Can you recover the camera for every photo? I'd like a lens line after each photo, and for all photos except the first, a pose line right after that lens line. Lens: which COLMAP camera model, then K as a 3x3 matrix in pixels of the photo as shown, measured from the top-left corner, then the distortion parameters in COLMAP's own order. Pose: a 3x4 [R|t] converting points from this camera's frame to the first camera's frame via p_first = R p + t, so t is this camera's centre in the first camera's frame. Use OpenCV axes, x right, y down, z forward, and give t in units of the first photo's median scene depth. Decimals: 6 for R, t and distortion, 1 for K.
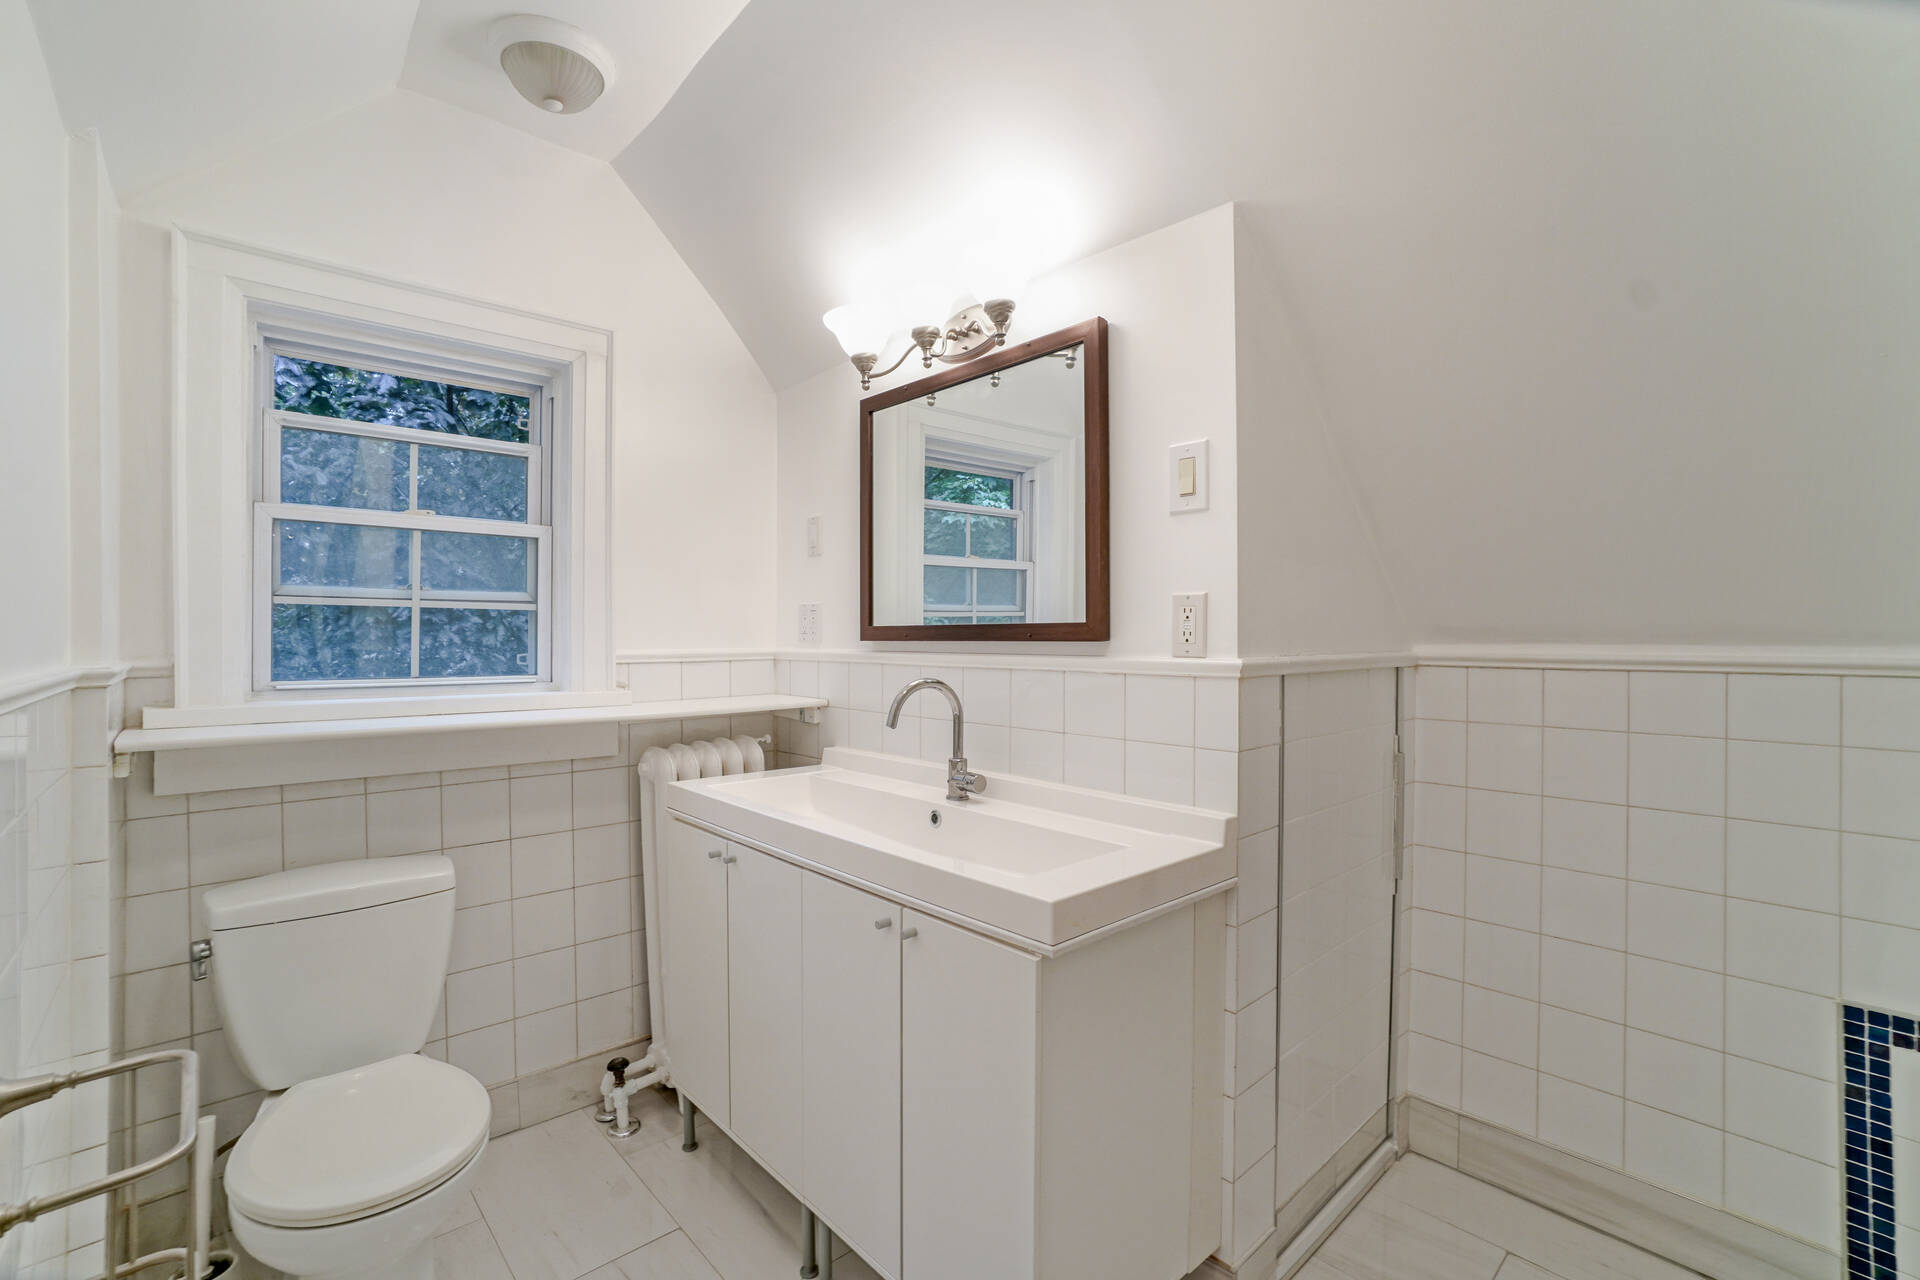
lens RADIAL K [[867.3, 0, 950.5], [0, 867.3, 642.1], [0, 0, 1]] dist [-0.069465, 0.024369]
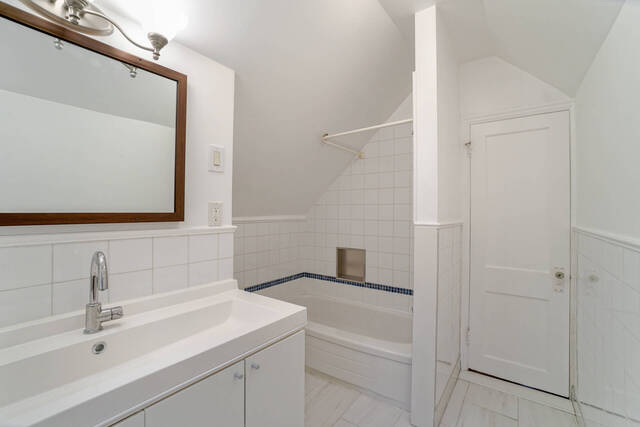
lens RADIAL K [[276.5, 0, 317.3], [0, 276.5, 217.4], [0, 0, 1]] dist [-0.055358, 0.019963]
pose [[-0.203481, 0.001389, 0.979078, -0.573575], [0.024756, 0.999687, 0.003727, -0.004649], [-0.978766, 0.024996, -0.203452, 0.807753]]
